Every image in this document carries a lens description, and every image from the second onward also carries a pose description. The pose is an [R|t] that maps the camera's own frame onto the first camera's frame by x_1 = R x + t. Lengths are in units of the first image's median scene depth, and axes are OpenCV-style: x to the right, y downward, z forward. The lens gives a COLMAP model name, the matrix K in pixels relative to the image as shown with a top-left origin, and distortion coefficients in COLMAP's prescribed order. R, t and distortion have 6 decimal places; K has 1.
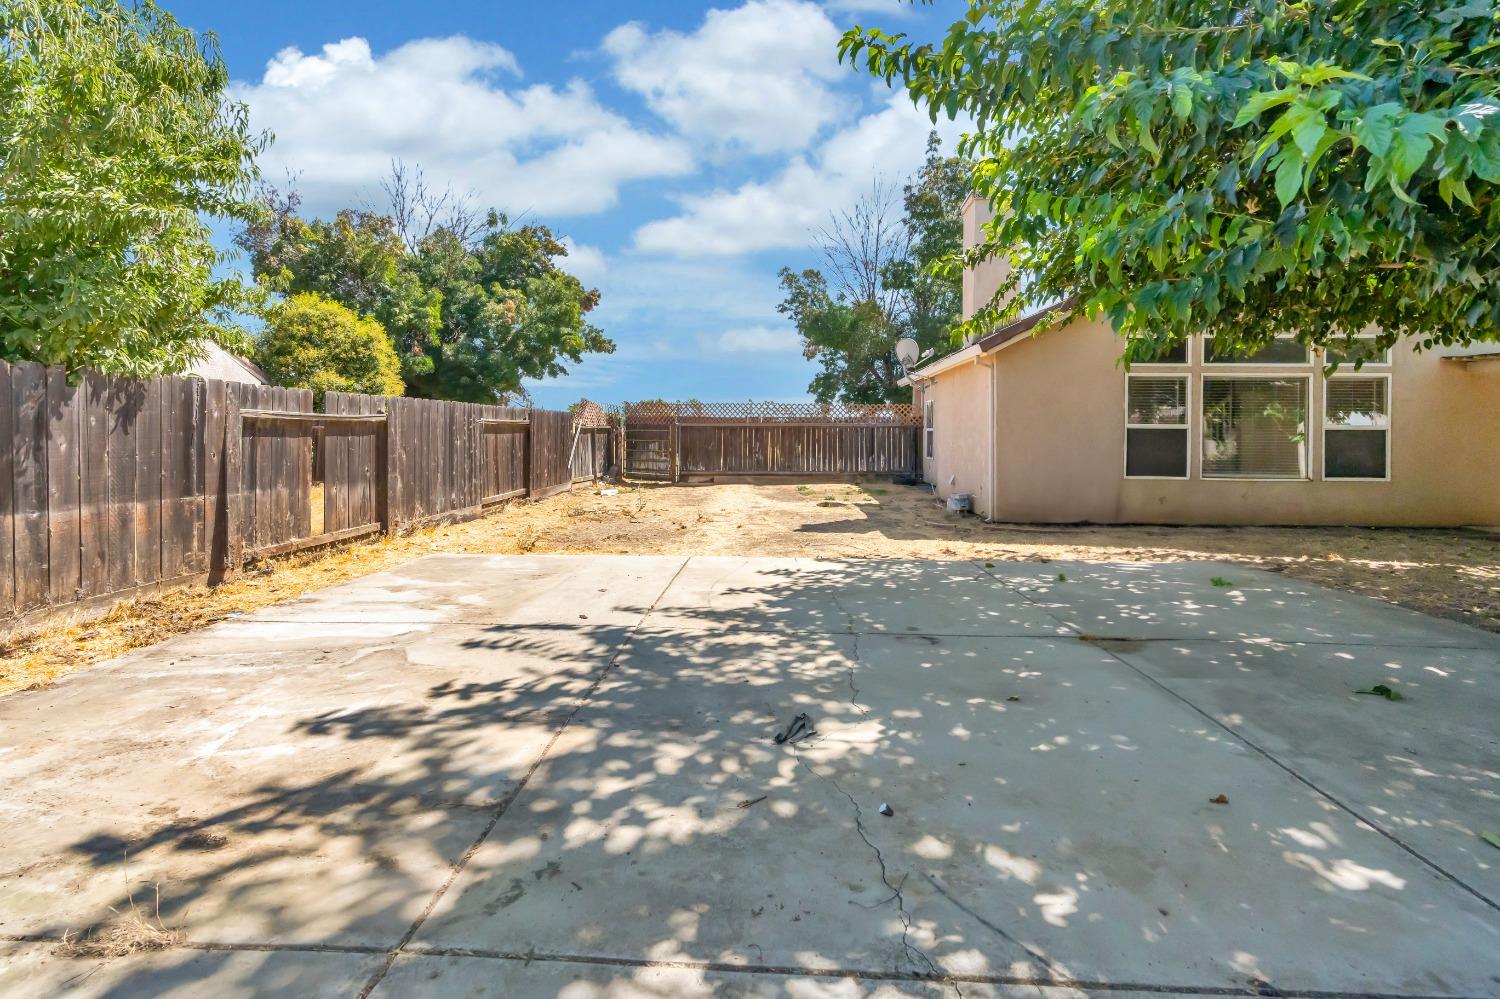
lens RADIAL K [[689.8, 0, 750.1], [0, 689.8, 428.3], [0, 0, 1]] dist [-0.008935, 0.000053]
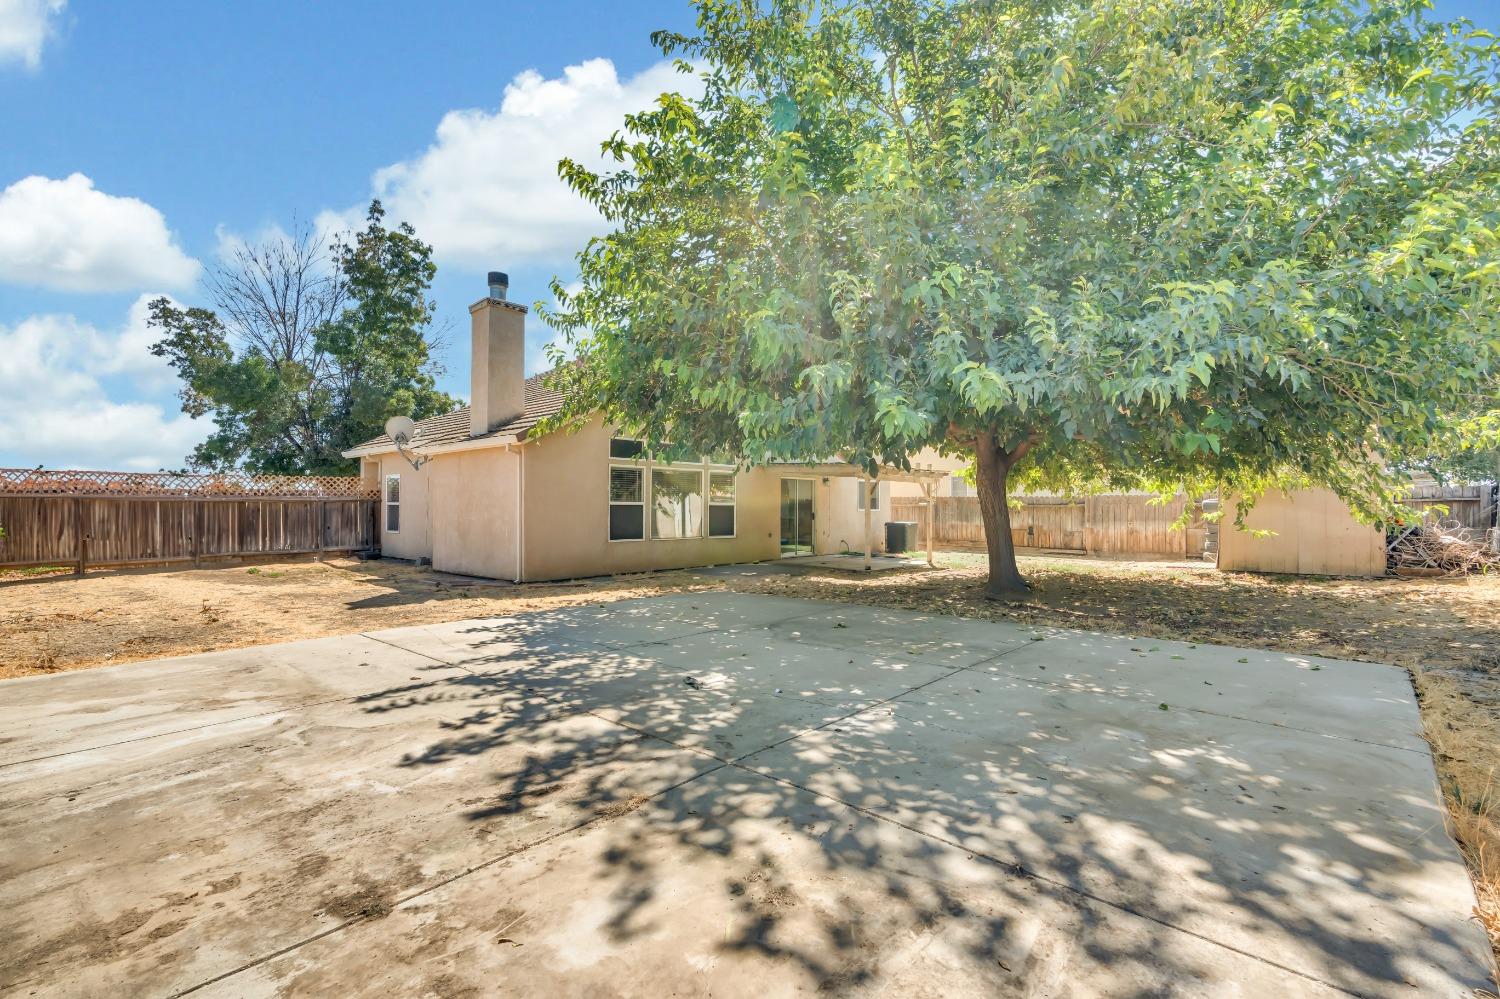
lens RADIAL K [[676.2, 0, 755.7], [0, 676.2, 484.1], [0, 0, 1]] dist [0.000715, 0.000682]
pose [[0.628120, 0.021489, 0.777820, -1.097081], [-0.004882, 0.999708, -0.023677, -0.037206], [-0.778102, 0.011074, 0.628041, -0.220076]]
